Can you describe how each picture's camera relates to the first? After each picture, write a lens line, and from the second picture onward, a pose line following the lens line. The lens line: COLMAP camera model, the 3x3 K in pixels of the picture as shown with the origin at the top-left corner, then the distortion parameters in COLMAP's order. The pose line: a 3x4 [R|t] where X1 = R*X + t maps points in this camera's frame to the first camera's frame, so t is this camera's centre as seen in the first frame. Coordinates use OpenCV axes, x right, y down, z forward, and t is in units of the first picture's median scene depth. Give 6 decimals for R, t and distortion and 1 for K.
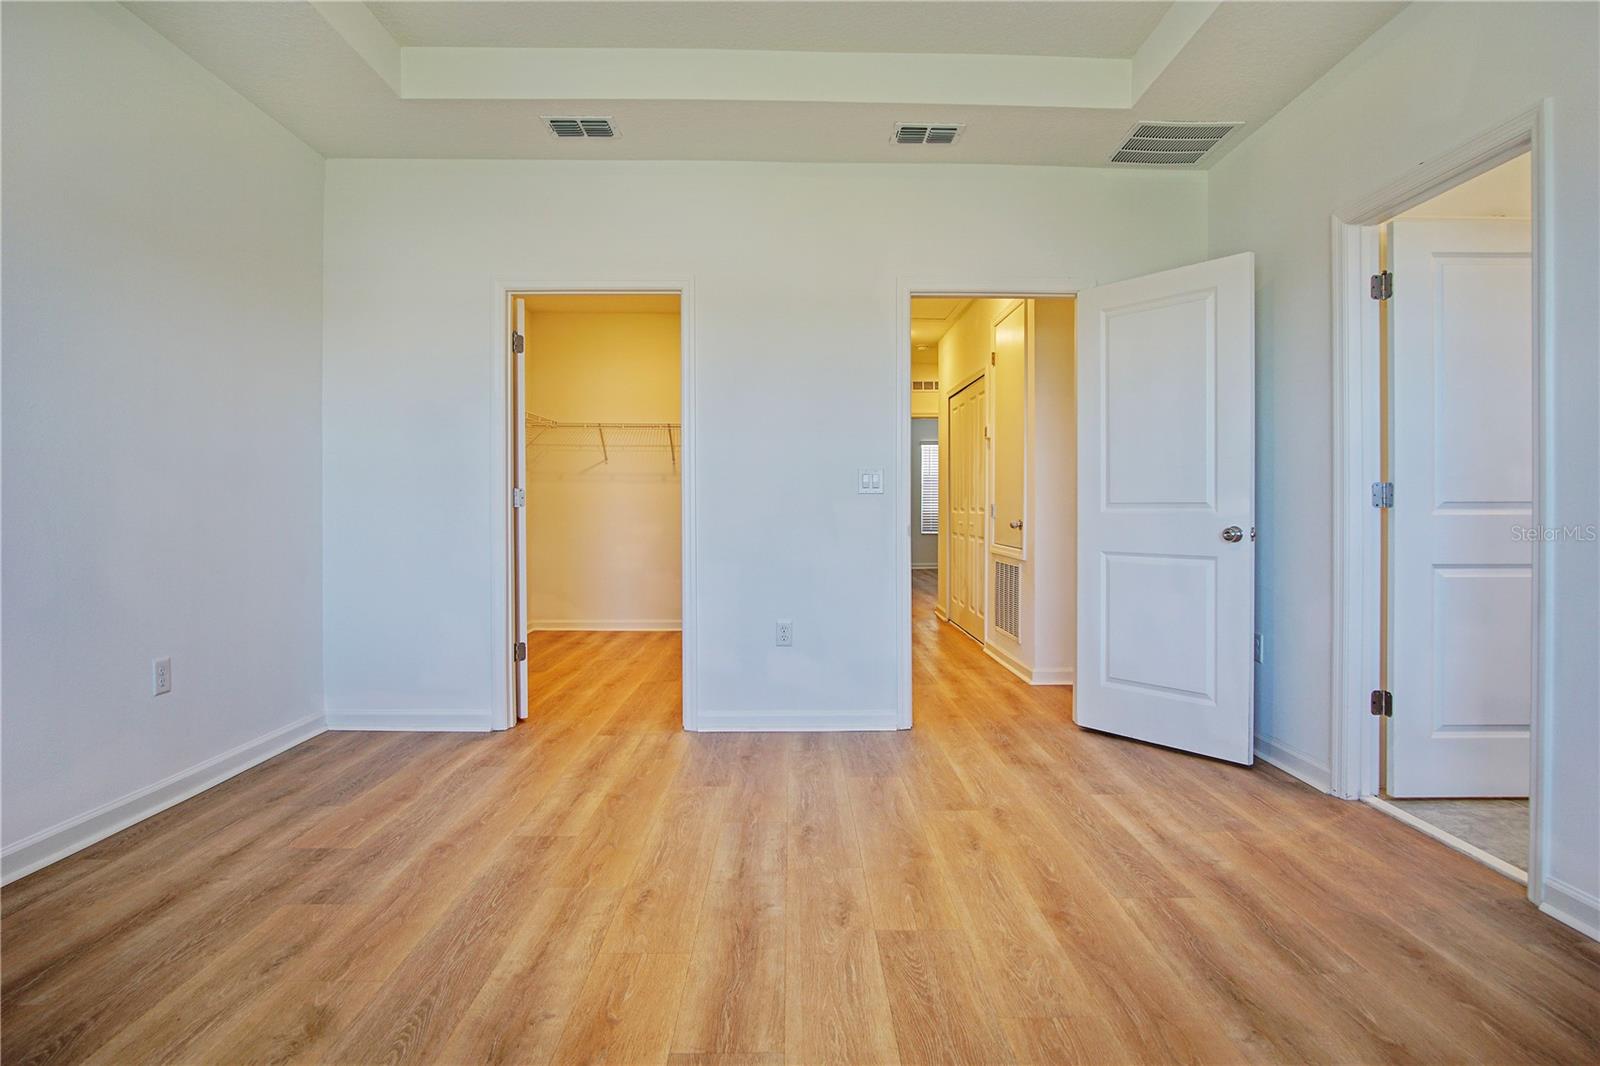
lens RADIAL K [[861.2, 0, 824.2], [0, 861.2, 513.2], [0, 0, 1]] dist [-0.034528, 0.006165]
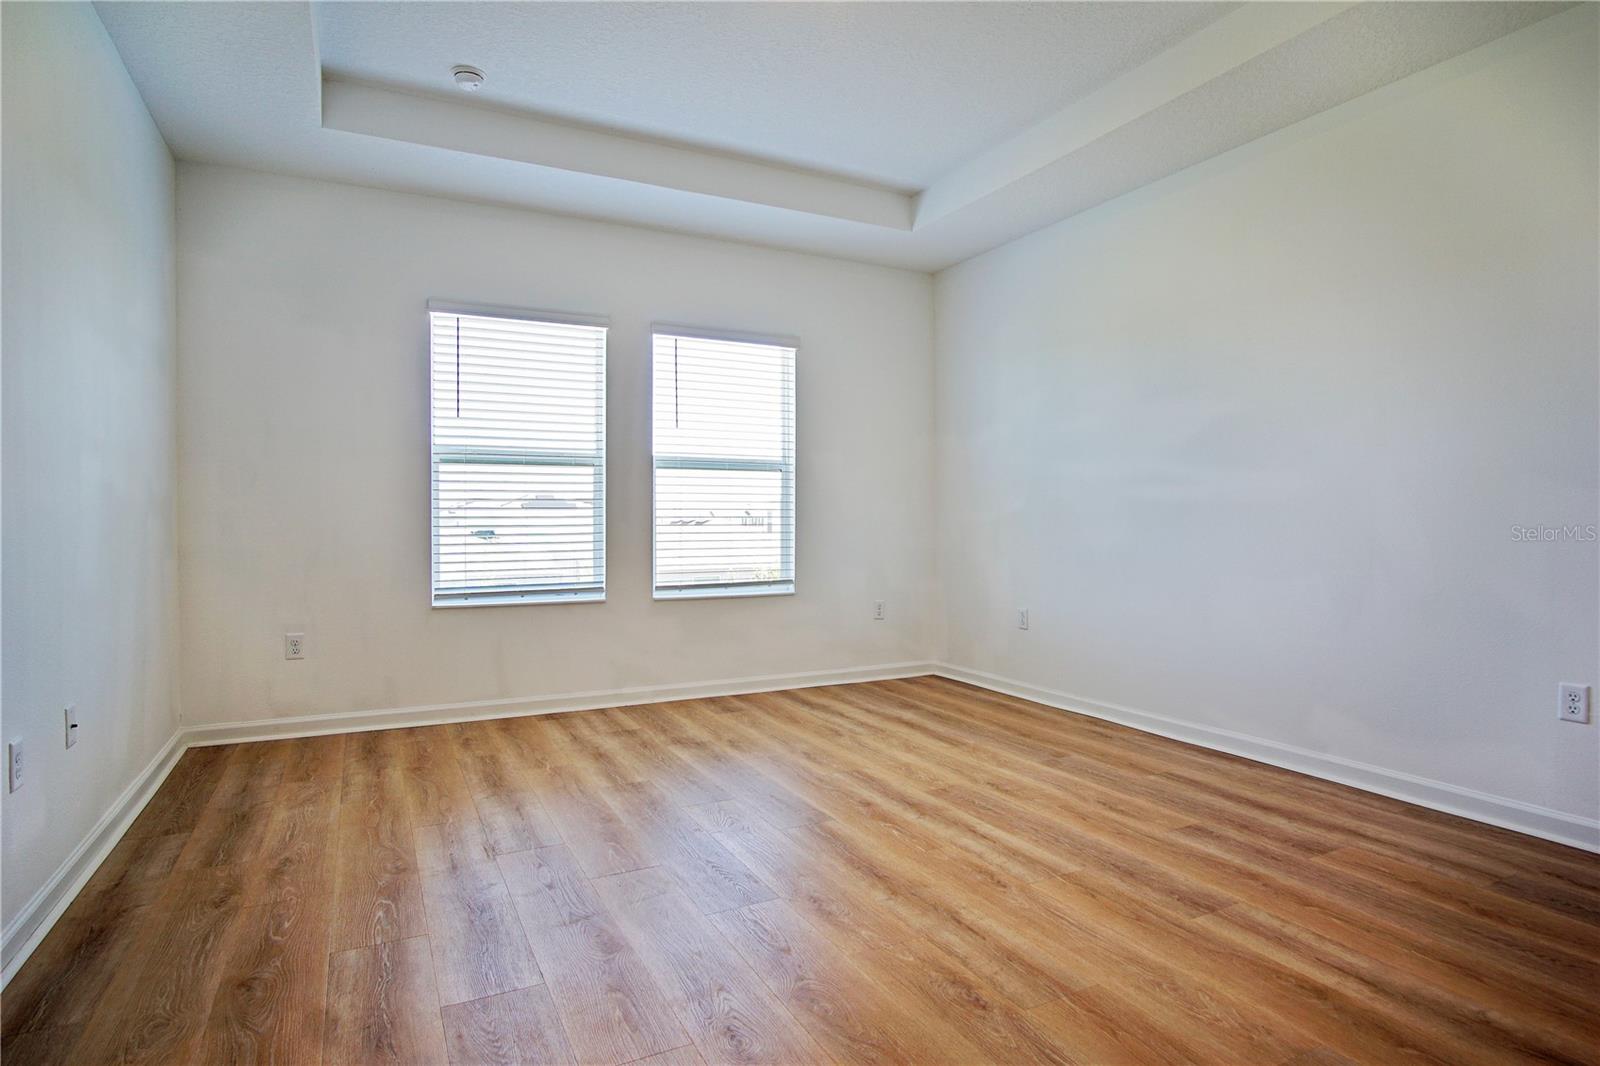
lens RADIAL K [[861.2, 0, 791.1], [0, 861.2, 527.7], [0, 0, 1]] dist [-0.034528, 0.006165]
pose [[-0.912220, 0.002876, -0.409691, 0.339113], [-0.004328, 0.999852, 0.016653, -0.008837], [0.409679, 0.016965, -0.912072, 1.358873]]
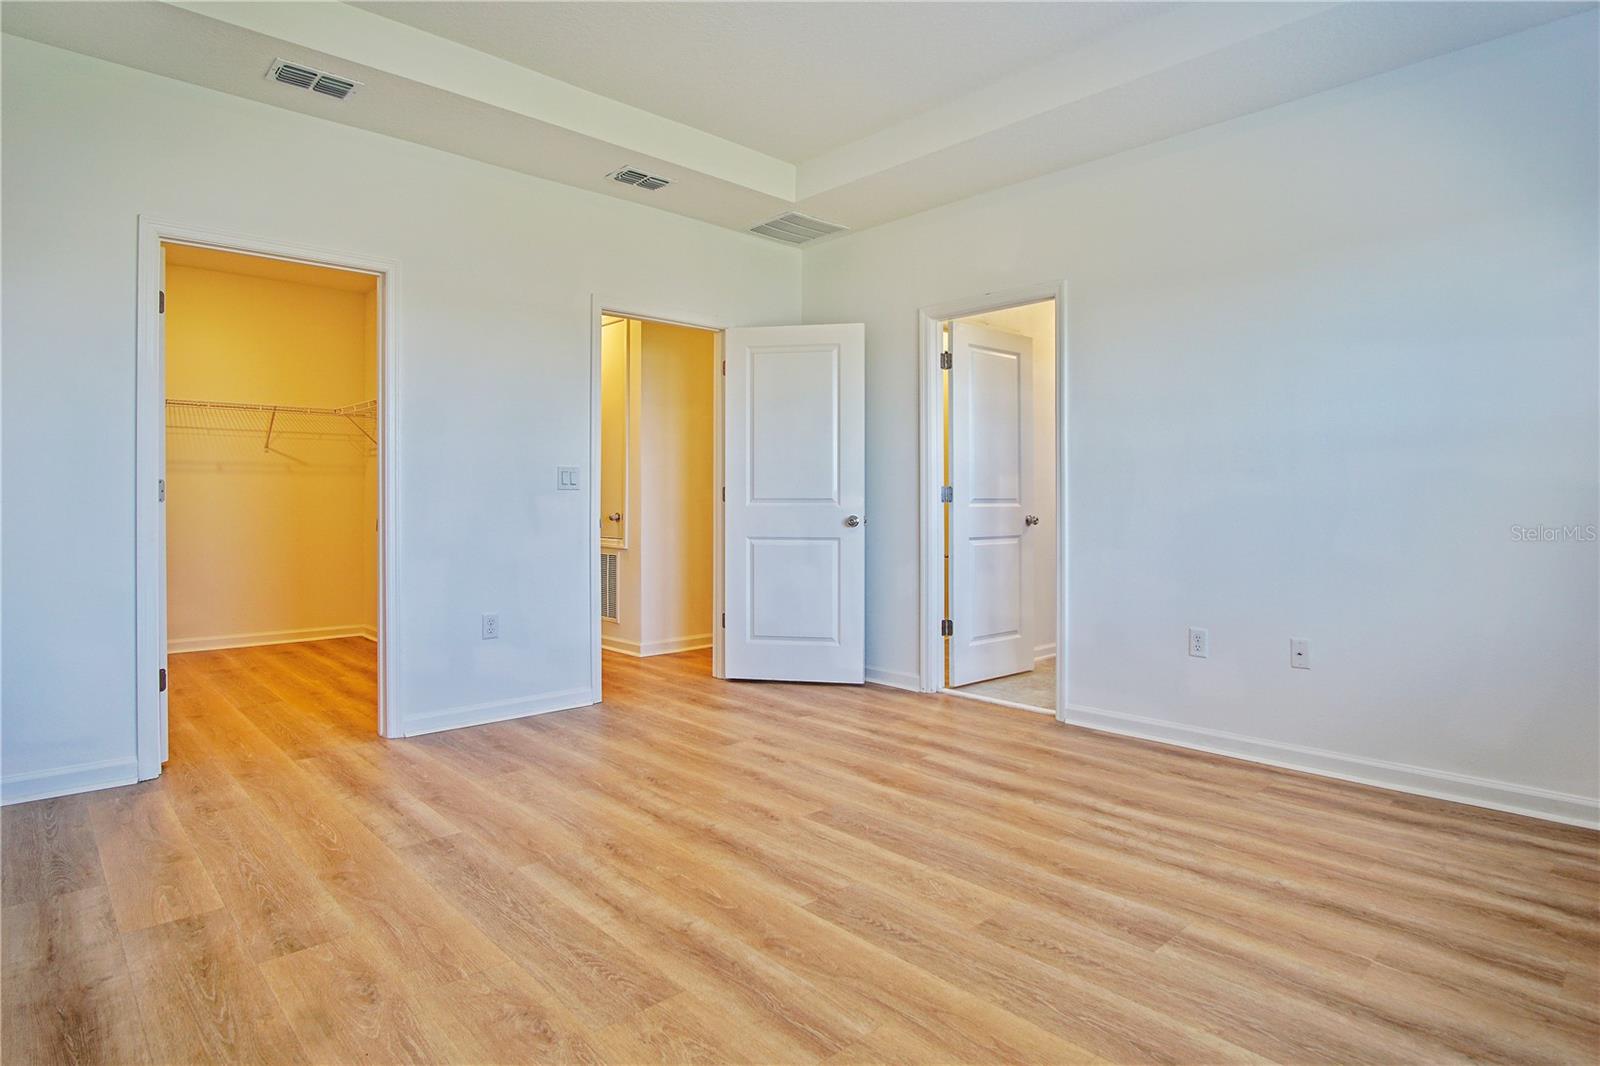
lens RADIAL K [[861.2, 0, 829.6], [0, 861.2, 493.4], [0, 0, 1]] dist [-0.034528, 0.006165]
pose [[0.737919, 0.006298, 0.674860, -0.555597], [0.004192, 0.999894, -0.013915, -0.002007], [-0.674876, 0.013097, 0.737815, -0.024105]]
